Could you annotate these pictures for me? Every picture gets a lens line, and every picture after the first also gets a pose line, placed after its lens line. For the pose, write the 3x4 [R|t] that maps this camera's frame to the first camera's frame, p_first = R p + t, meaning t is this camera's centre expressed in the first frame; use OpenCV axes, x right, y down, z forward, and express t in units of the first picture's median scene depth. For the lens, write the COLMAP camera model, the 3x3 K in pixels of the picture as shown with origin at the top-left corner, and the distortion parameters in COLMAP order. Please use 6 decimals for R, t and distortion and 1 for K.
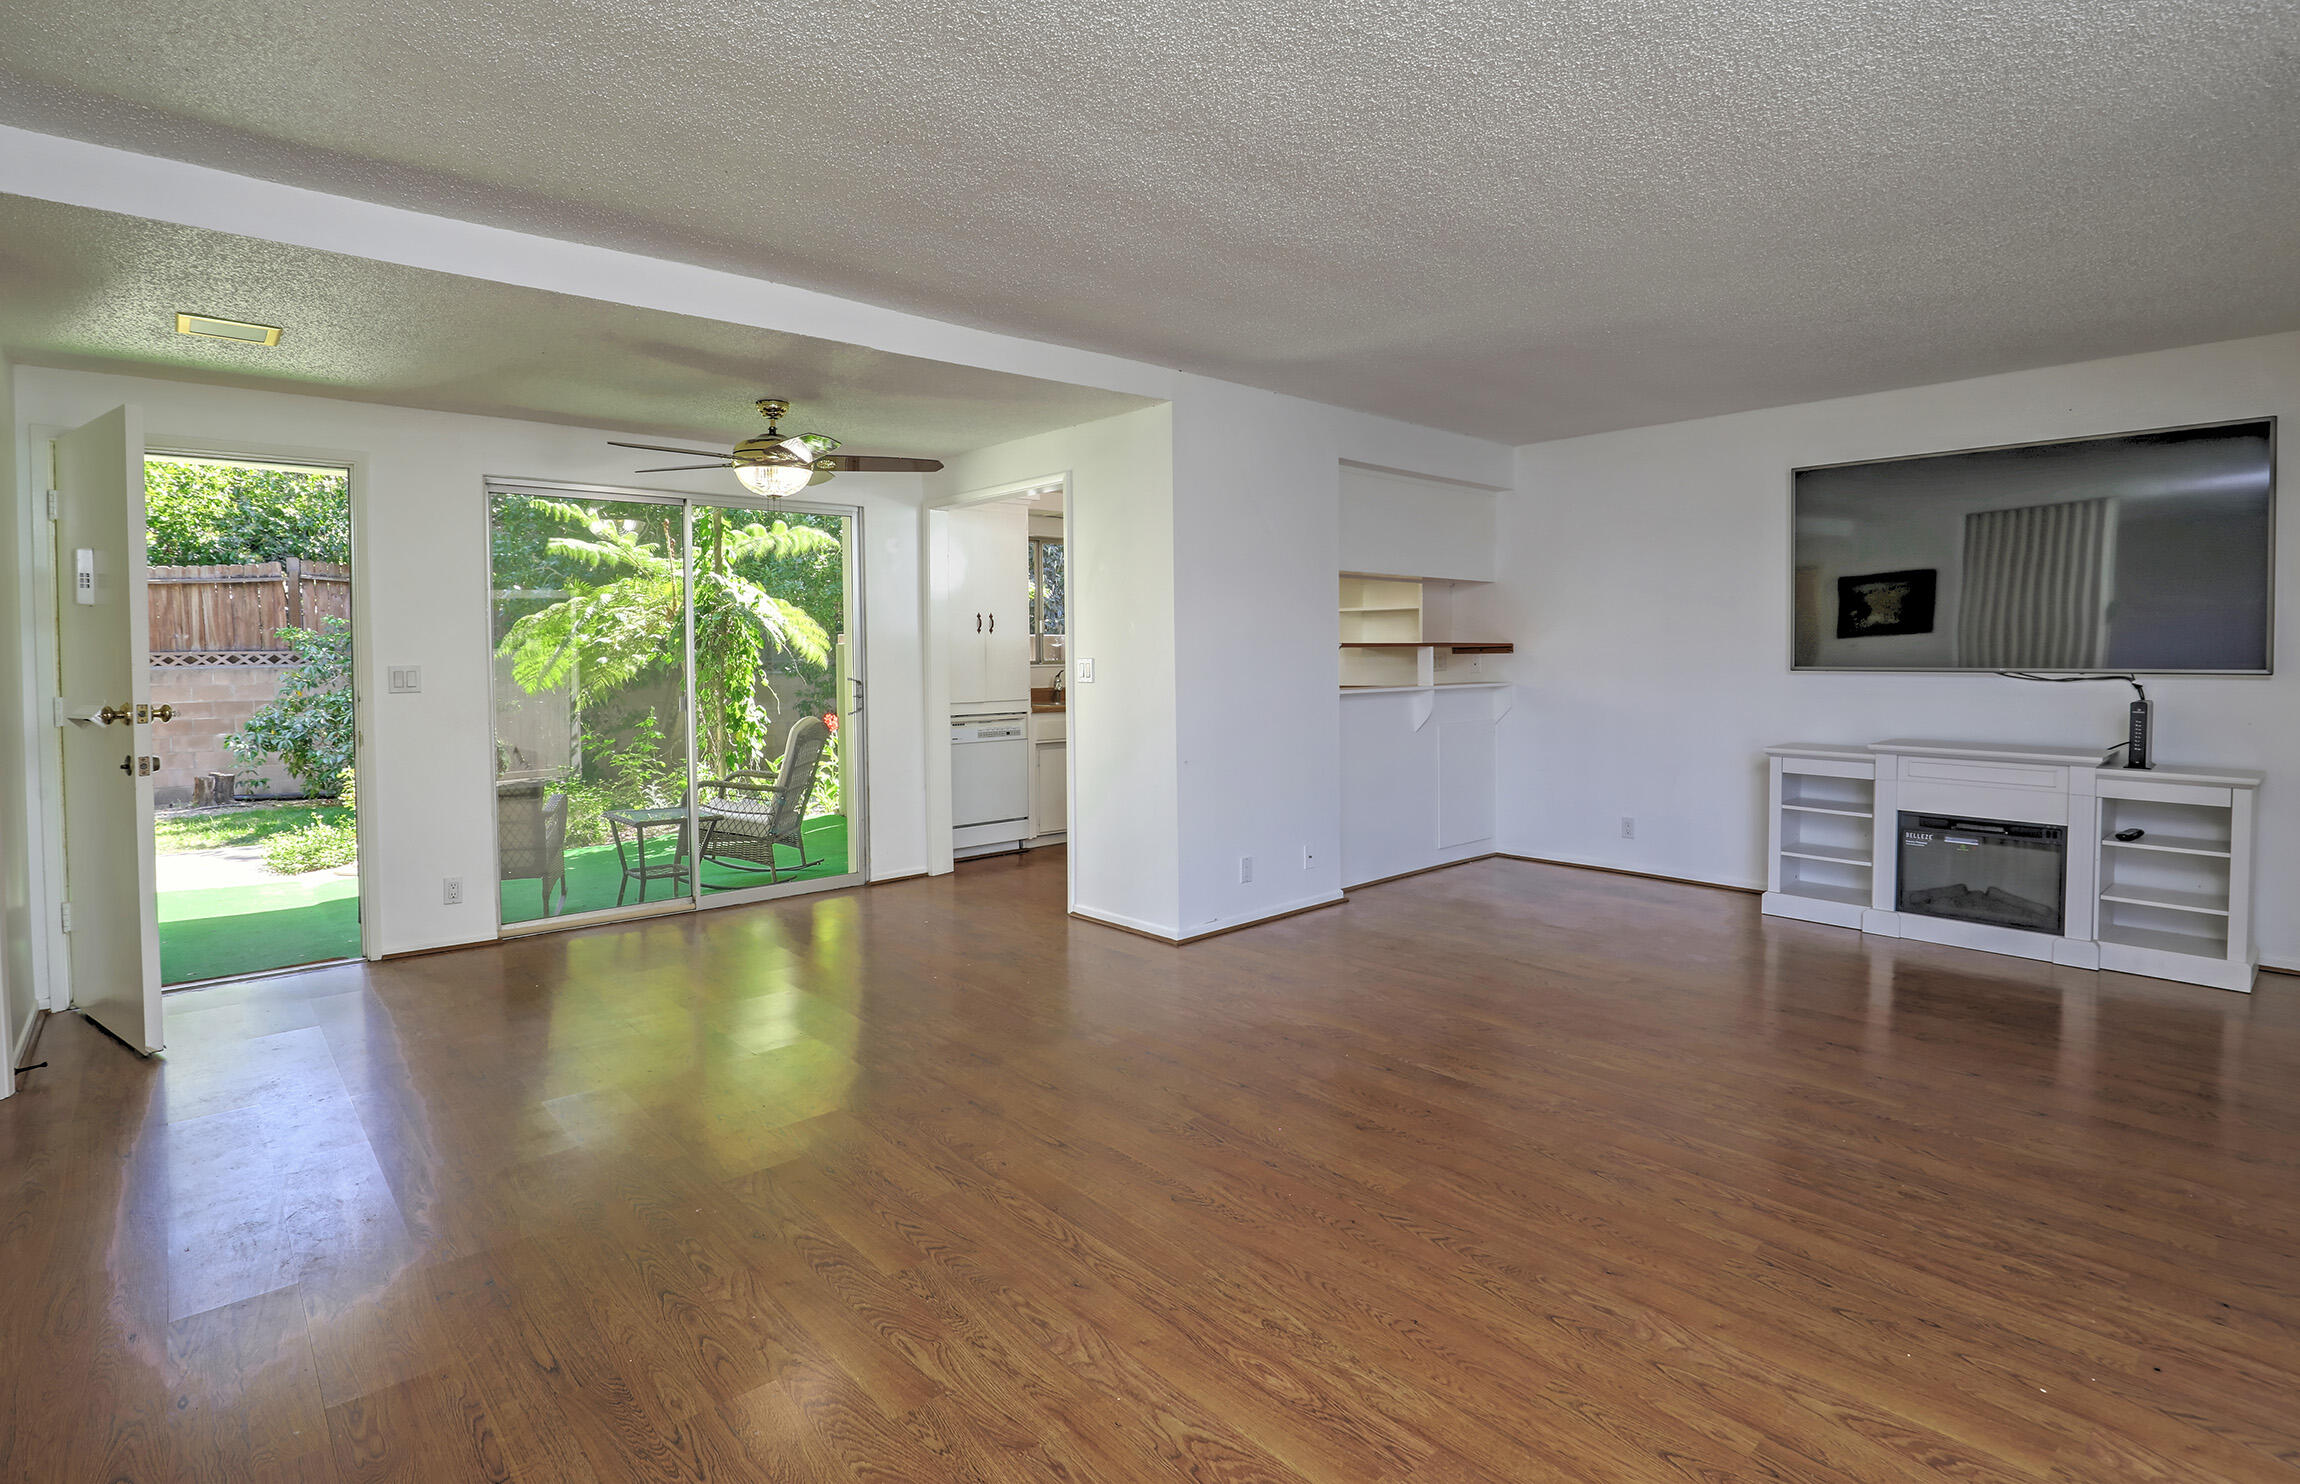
lens RADIAL K [[1122.1, 0, 1167.9], [0, 1122.1, 736.0], [0, 0, 1]] dist [-0.005543, -0.001105]
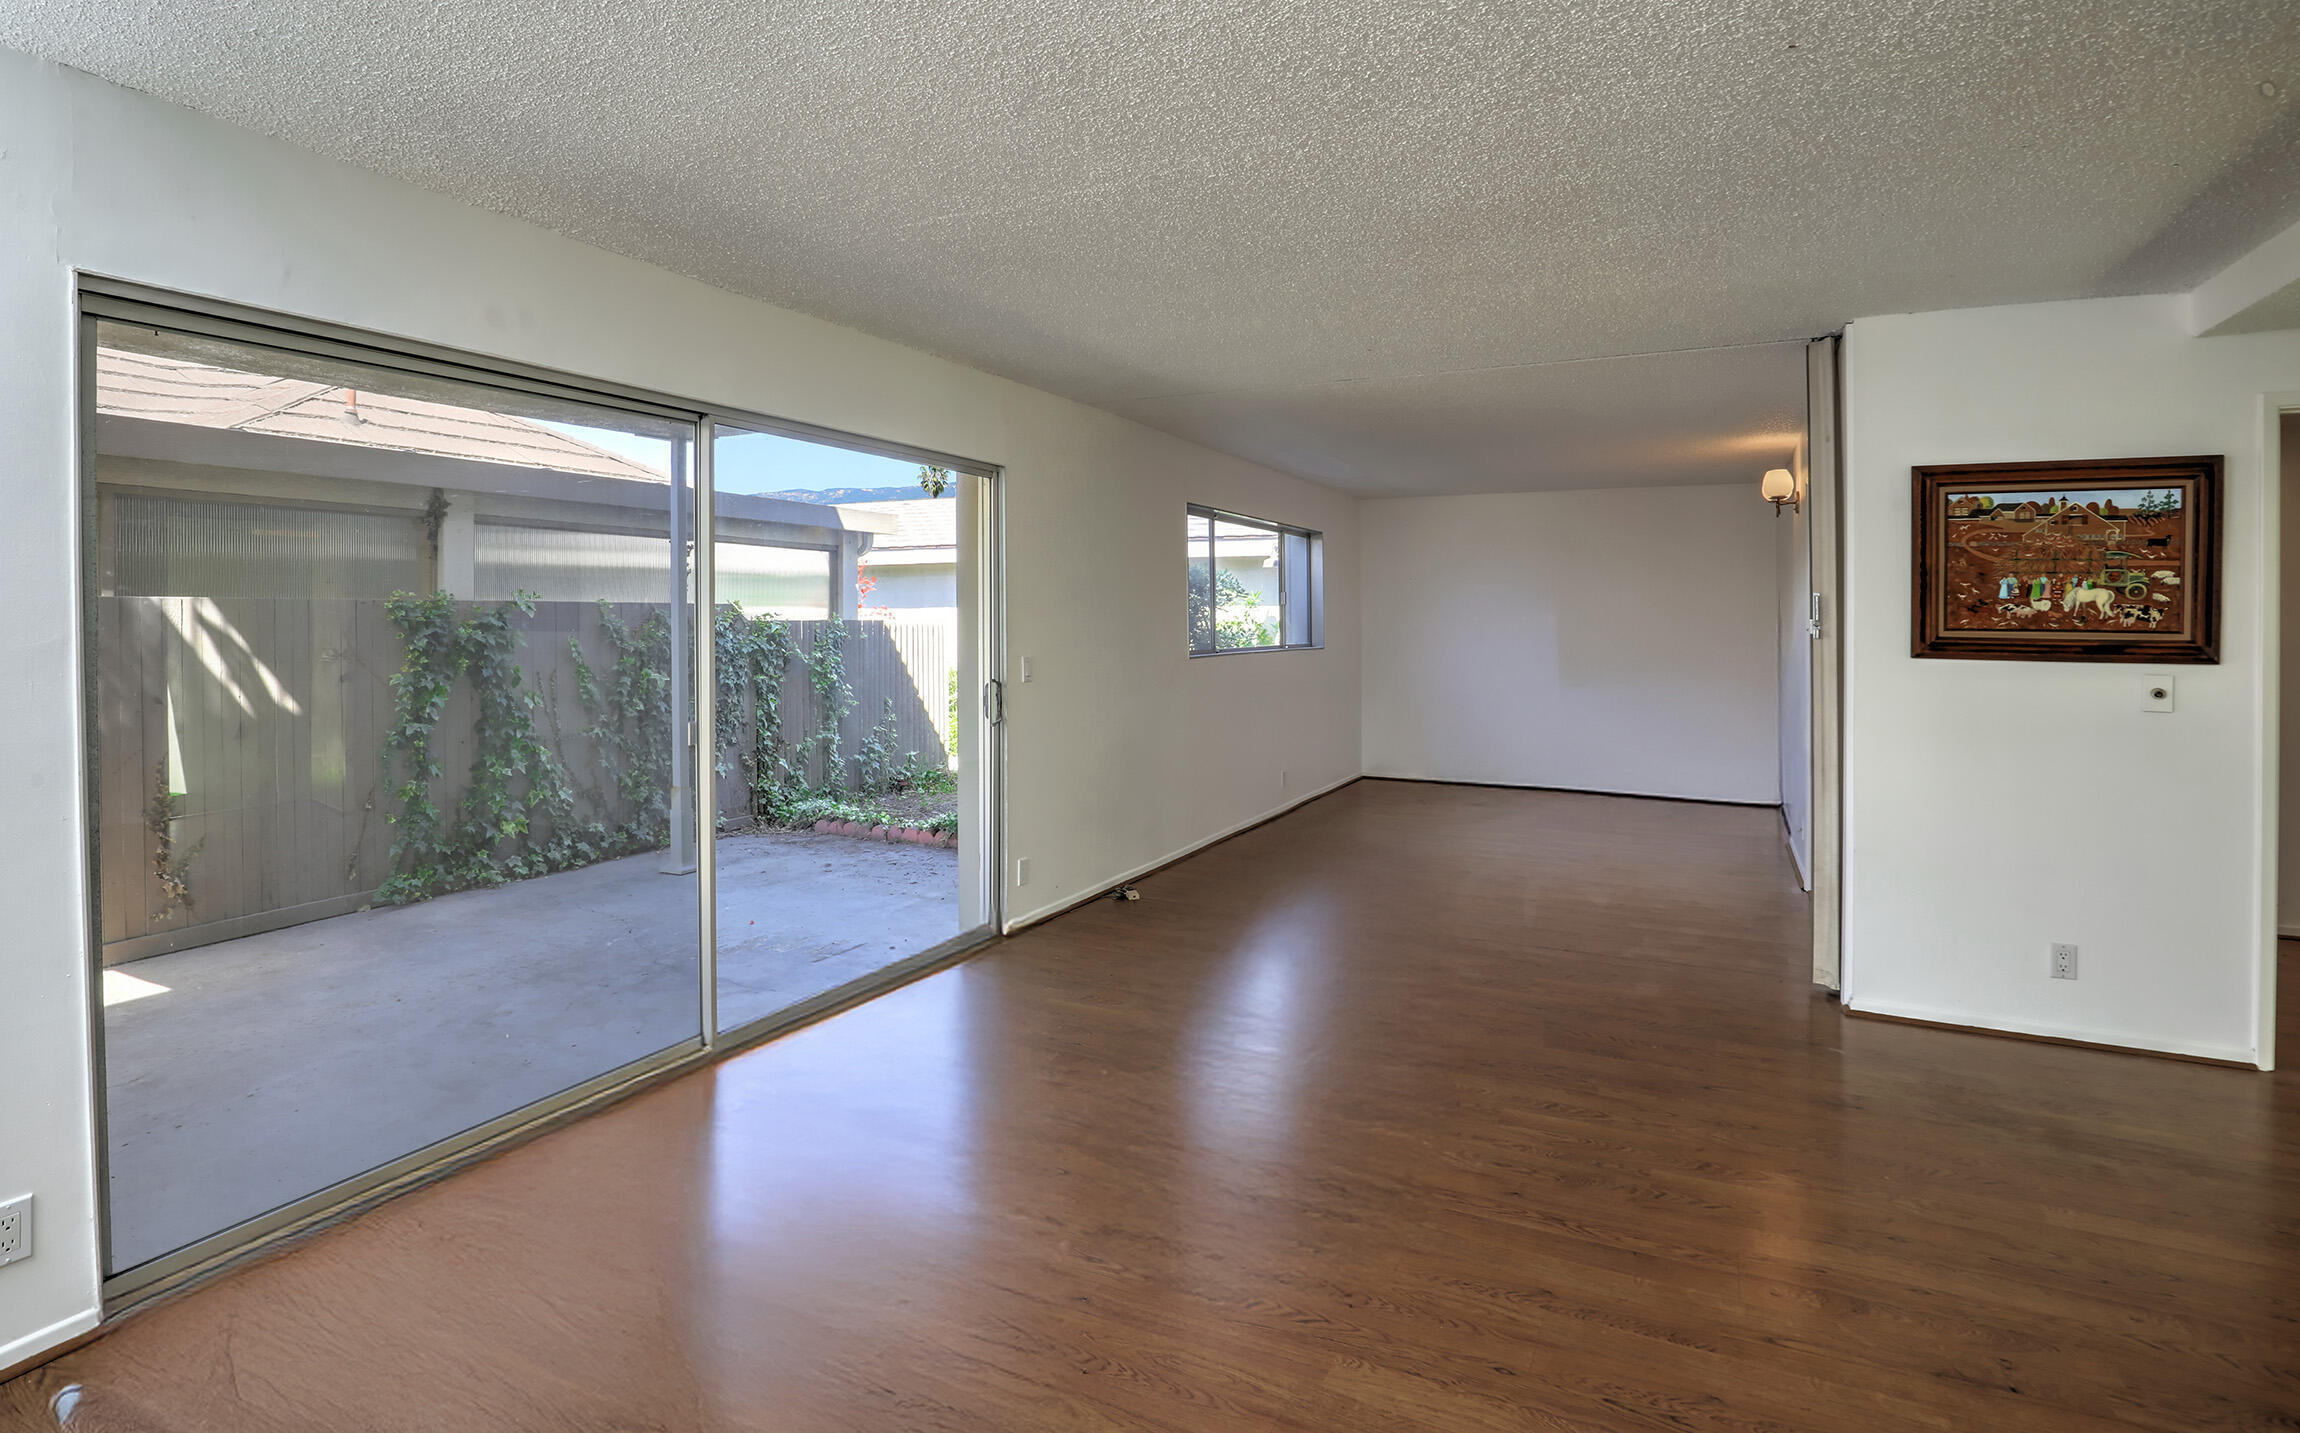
lens RADIAL K [[1102.9, 0, 1145.9], [0, 1102.9, 605.1], [0, 0, 1]] dist [-0.020043, 0.000400]
pose [[-0.934228, 0.007897, -0.356590, 0.378712], [-0.019238, 0.997184, 0.072485, -0.116718], [0.356158, 0.074578, -0.931445, 1.026226]]
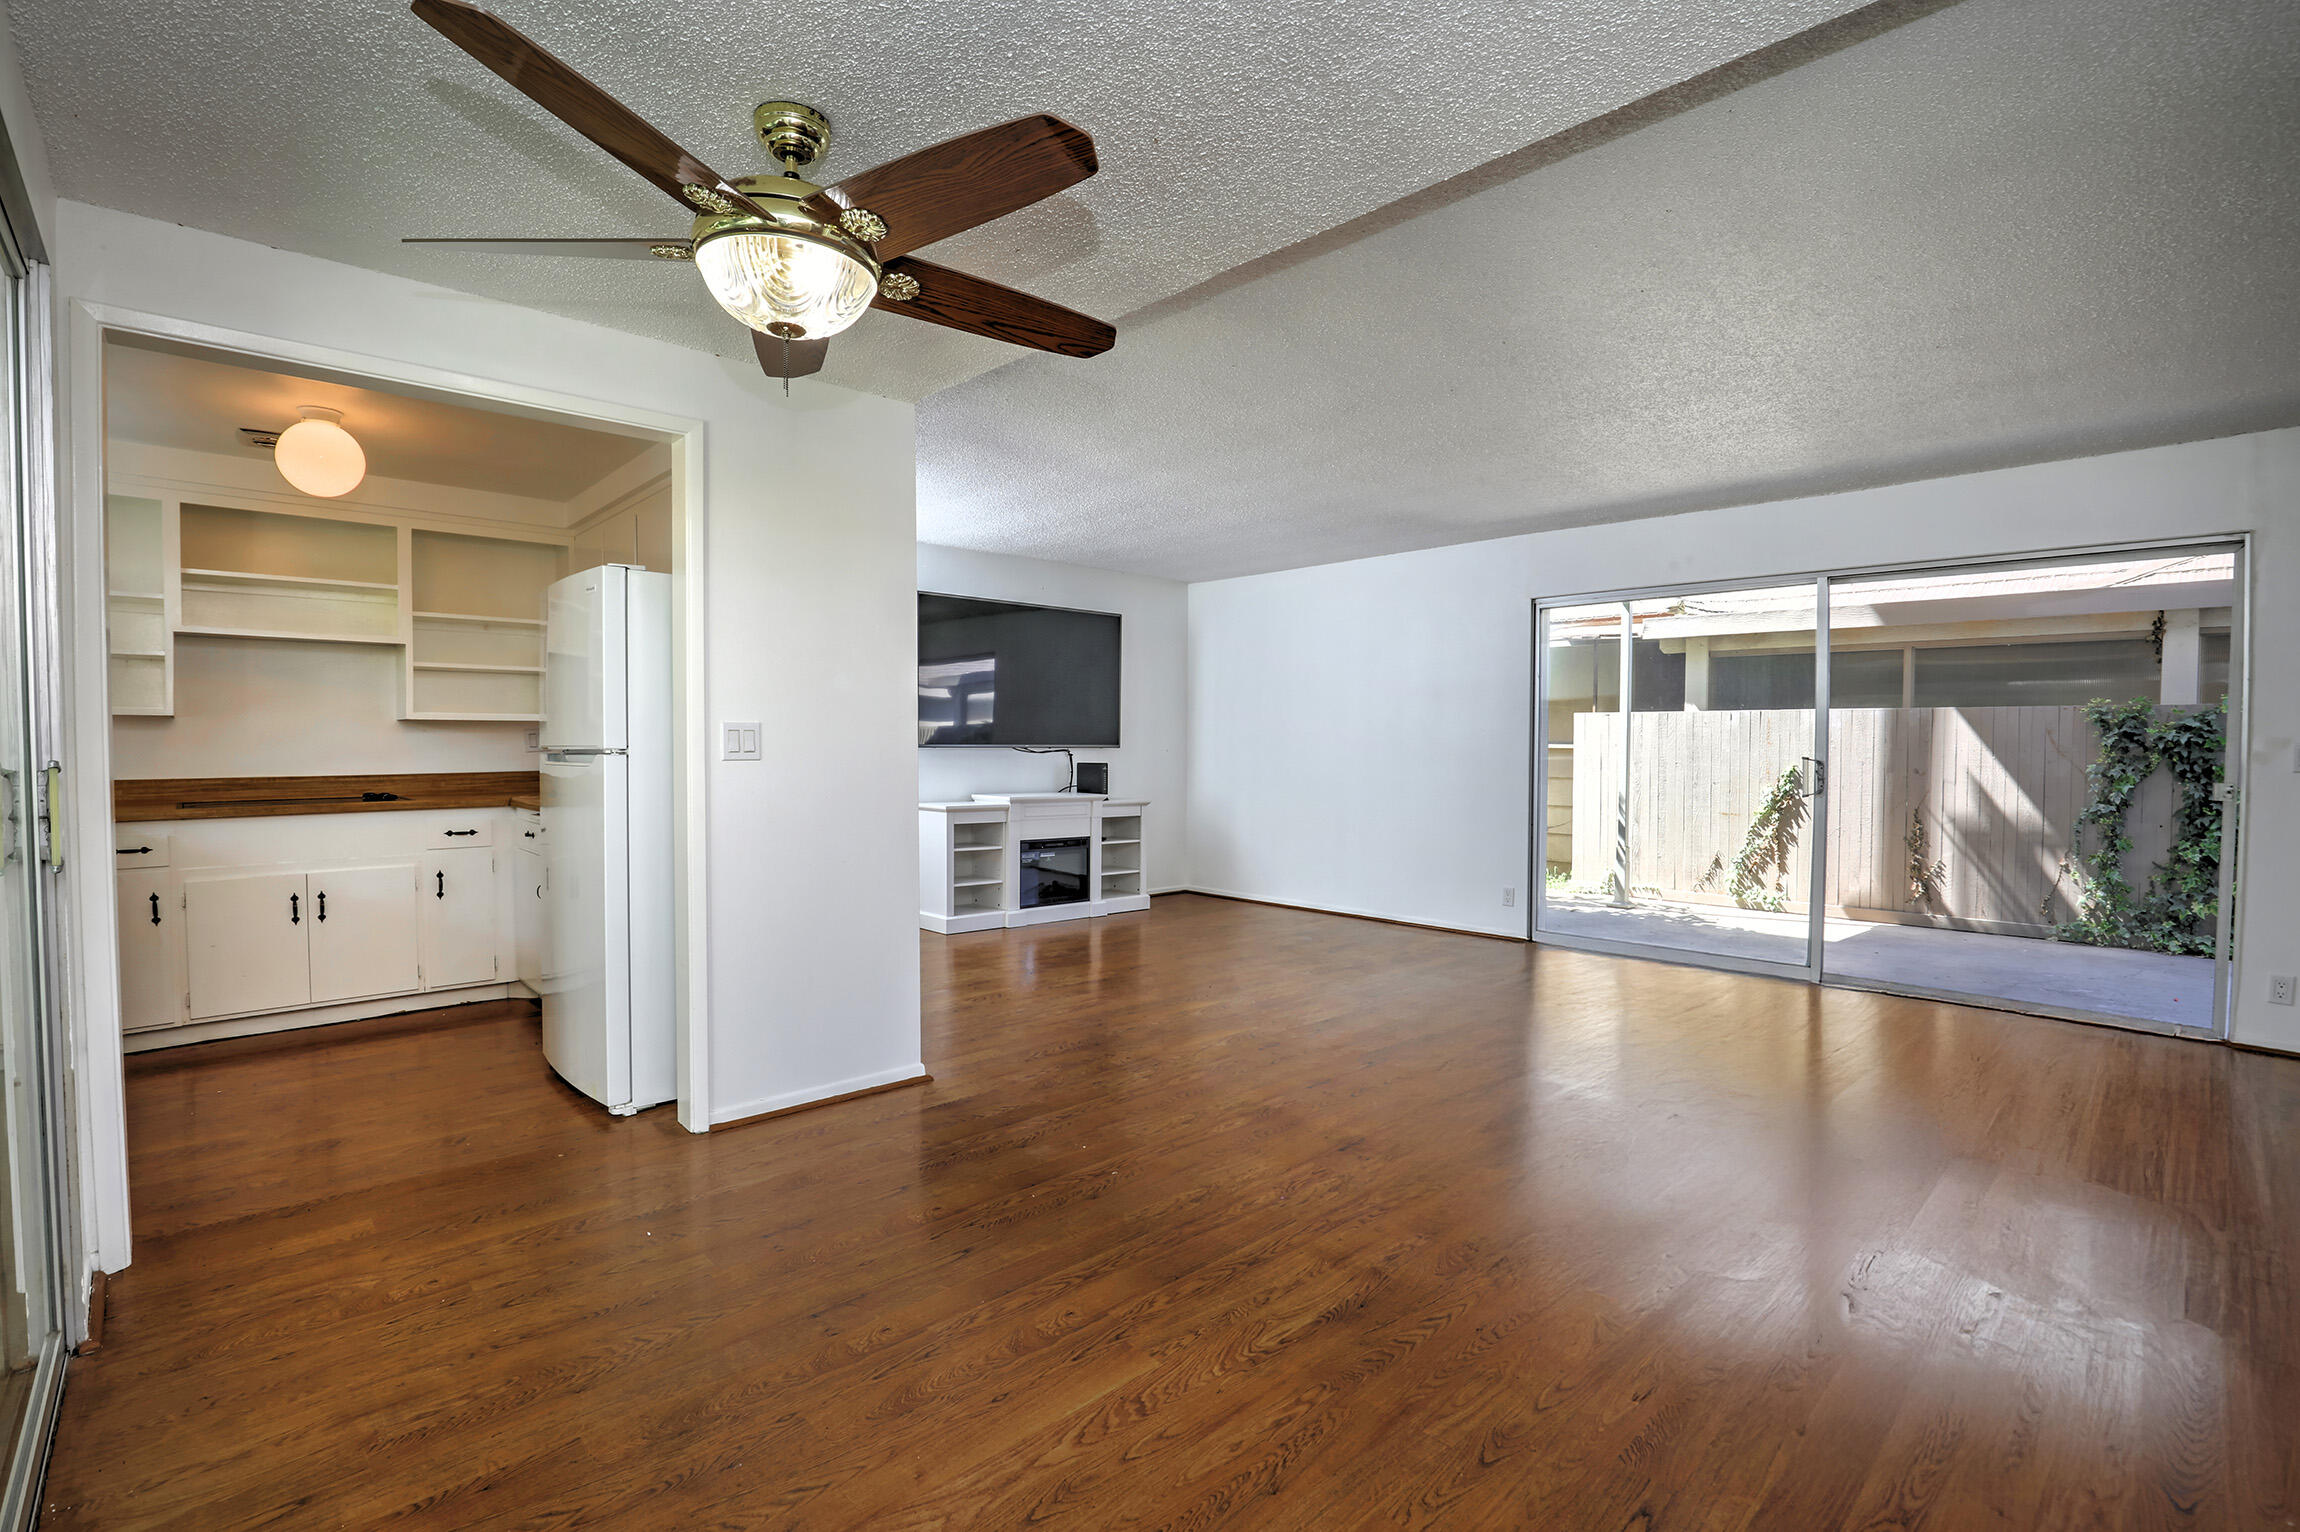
lens RADIAL K [[1077.0, 0, 1143.8], [0, 1077.0, 782.7], [0, 0, 1]] dist [-0.028001, 0.001782]
pose [[-0.016036, -0.025490, 0.999546, -0.862811], [0.072280, 0.997030, 0.026586, -0.039566], [-0.997255, 0.072673, -0.014146, 0.957244]]
